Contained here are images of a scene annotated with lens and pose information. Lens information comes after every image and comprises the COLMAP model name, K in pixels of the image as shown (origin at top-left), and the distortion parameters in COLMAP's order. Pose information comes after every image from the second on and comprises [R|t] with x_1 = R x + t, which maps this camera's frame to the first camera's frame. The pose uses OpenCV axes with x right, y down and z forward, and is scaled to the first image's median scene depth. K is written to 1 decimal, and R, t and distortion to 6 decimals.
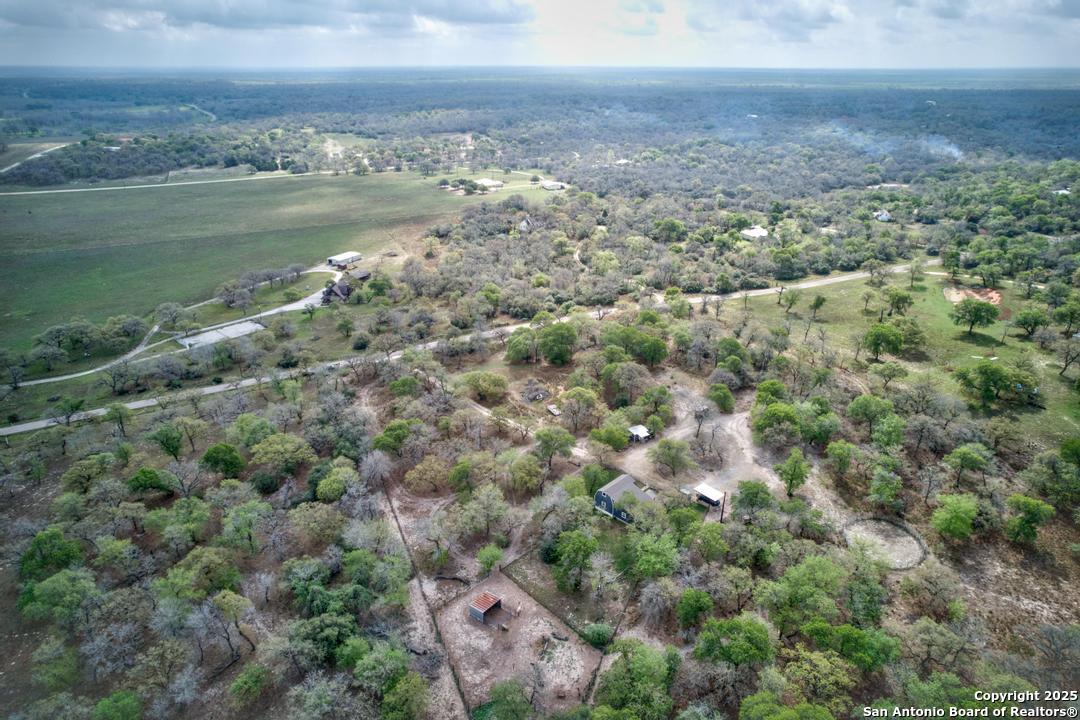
lens RADIAL K [[699.6, 0, 540.0], [0, 699.6, 360.0], [0, 0, 1]] dist [-0.083139, 0.097260]
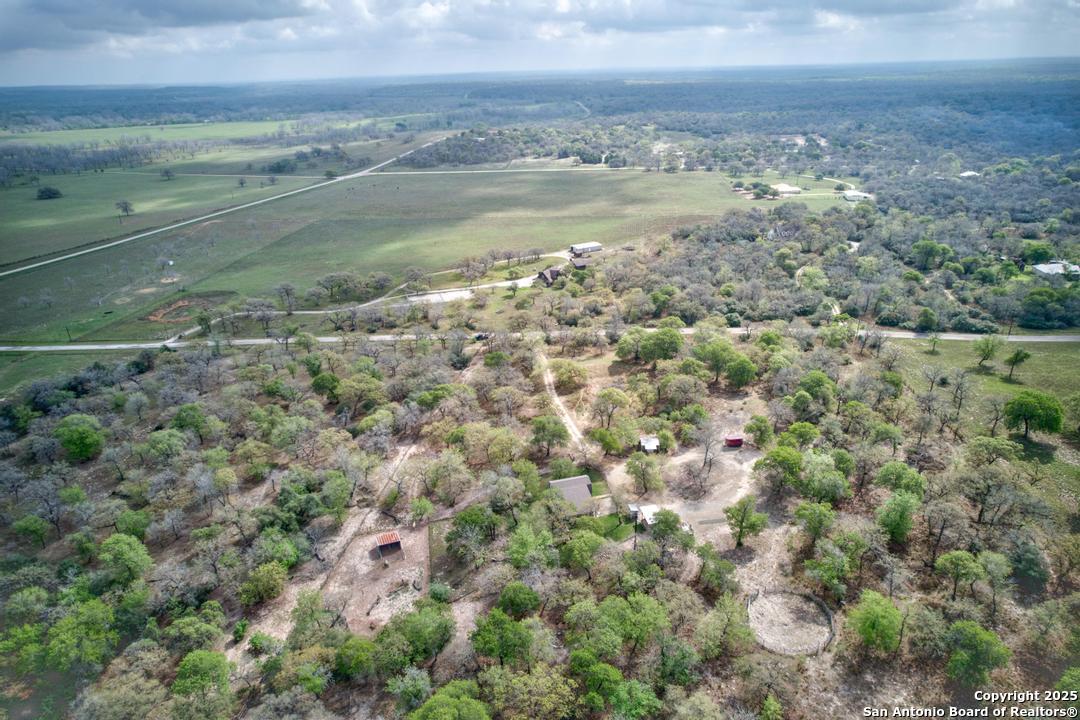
lens RADIAL K [[699.6, 0, 540.0], [0, 699.6, 360.0], [0, 0, 1]] dist [-0.083139, 0.097260]
pose [[0.857919, 0.177840, -0.482025, 0.121069], [-0.177040, 0.983052, 0.047592, -0.008292], [0.482320, 0.044508, 0.874864, 0.018533]]
